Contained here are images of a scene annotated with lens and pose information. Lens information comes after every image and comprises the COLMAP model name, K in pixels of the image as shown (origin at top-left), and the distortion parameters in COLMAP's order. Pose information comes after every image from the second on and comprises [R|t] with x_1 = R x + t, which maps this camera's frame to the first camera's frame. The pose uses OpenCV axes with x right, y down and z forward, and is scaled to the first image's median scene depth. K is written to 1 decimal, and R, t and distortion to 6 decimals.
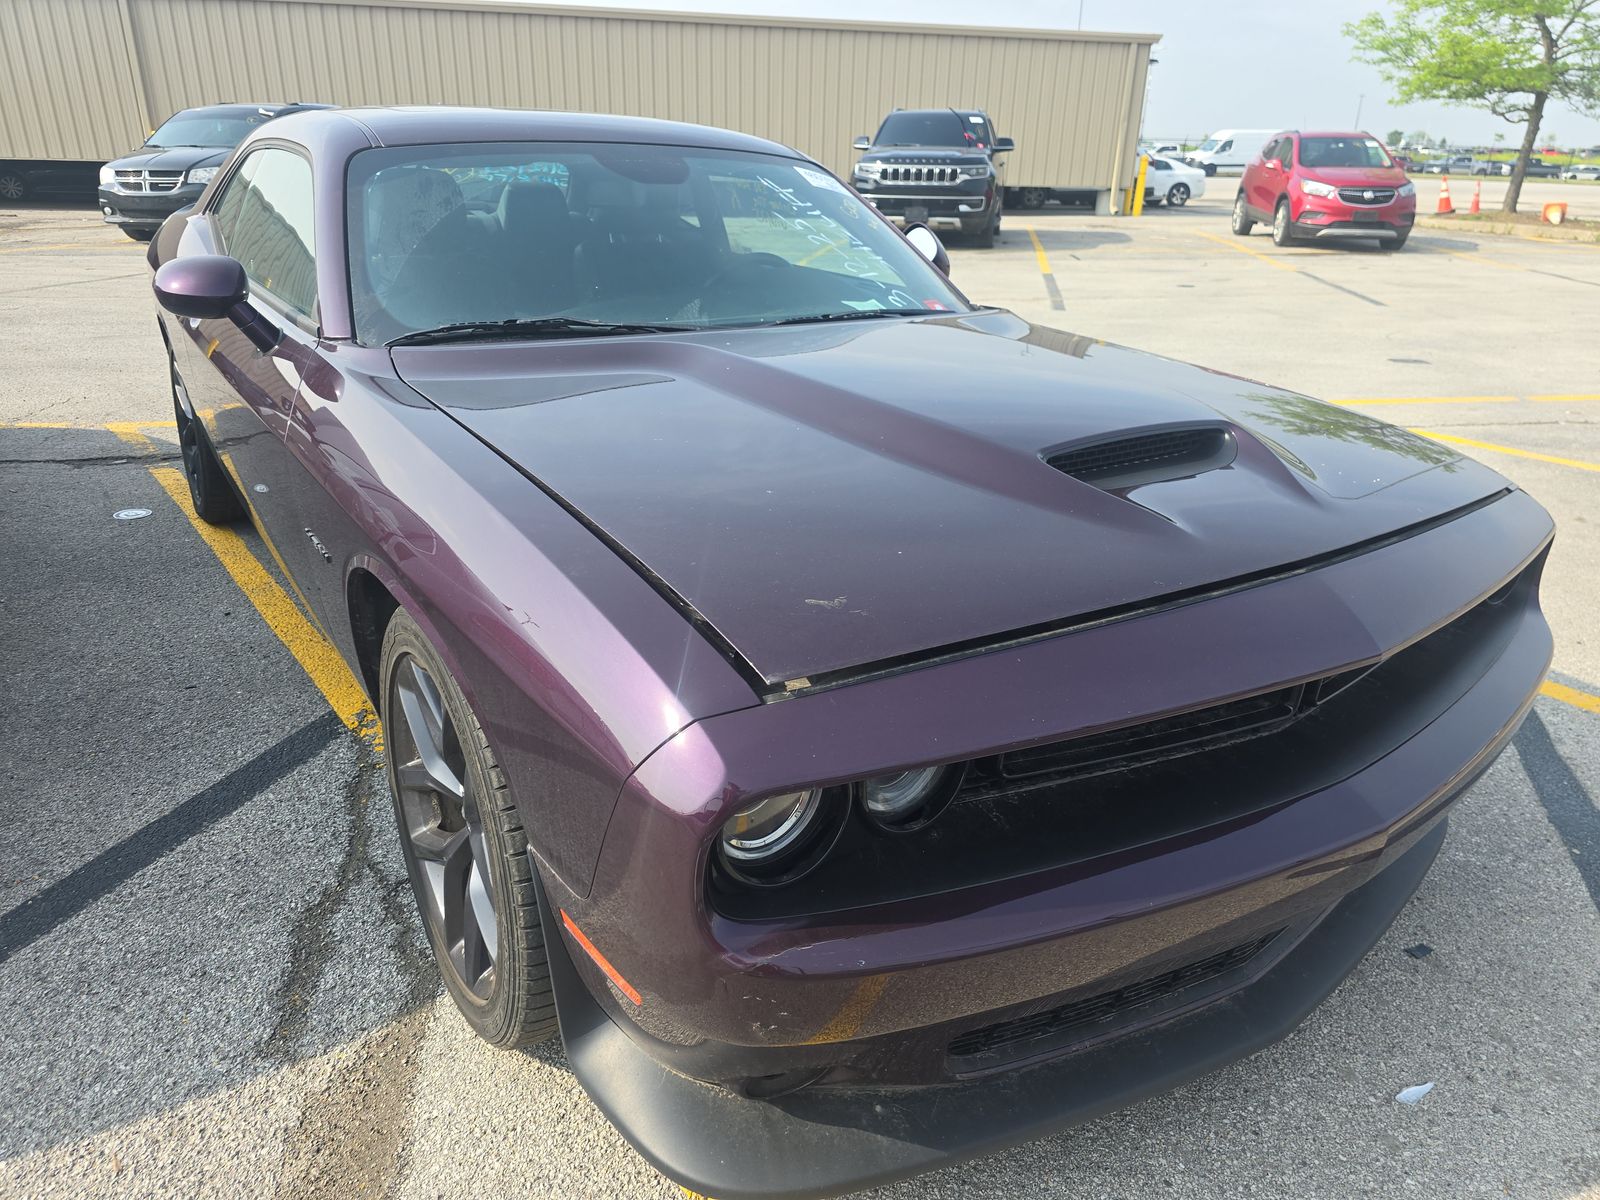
lens RADIAL K [[1101.8, 0, 825.5], [0, 1101.8, 594.0], [0, 0, 1]] dist [0.081493, -0.081034]
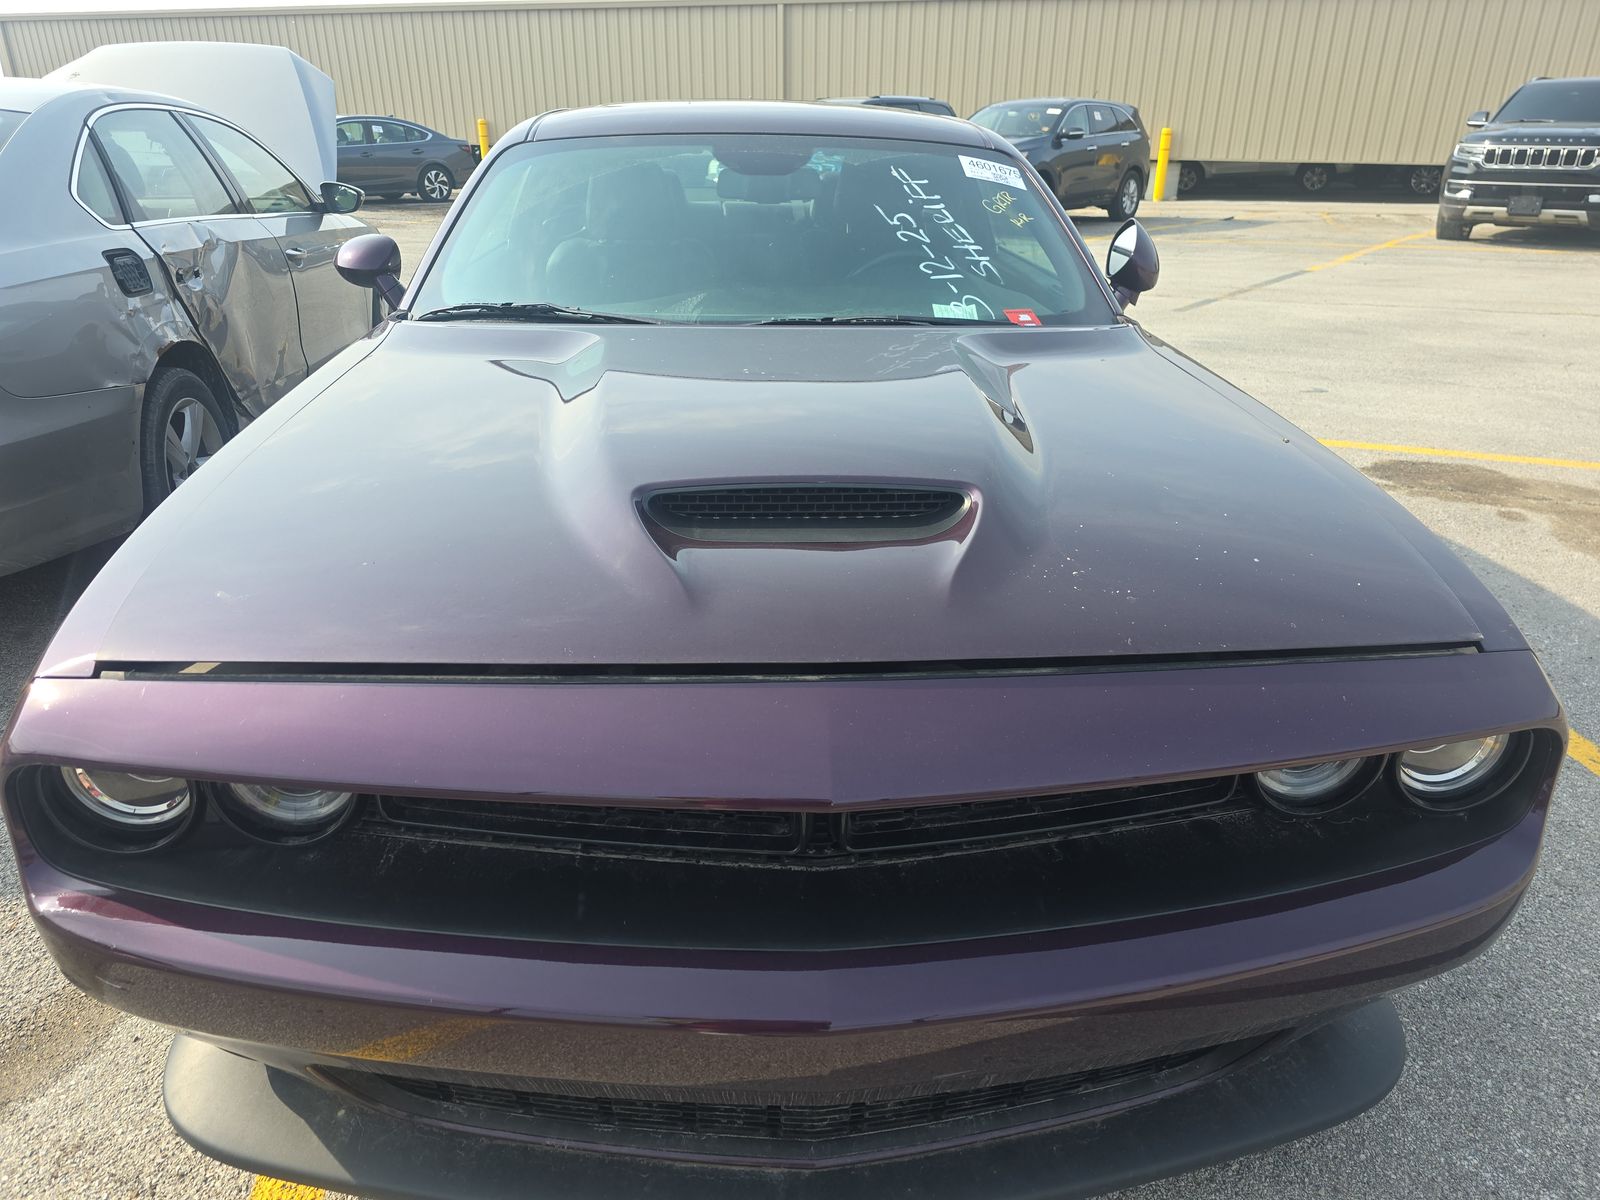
lens RADIAL K [[1101.8, 0, 825.5], [0, 1101.8, 594.0], [0, 0, 1]] dist [0.081493, -0.081034]
pose [[0.852092, 0.186819, -0.488916, 0.101534], [-0.181671, 0.981620, 0.058467, -0.015992], [0.490852, 0.039003, 0.870370, 0.040456]]
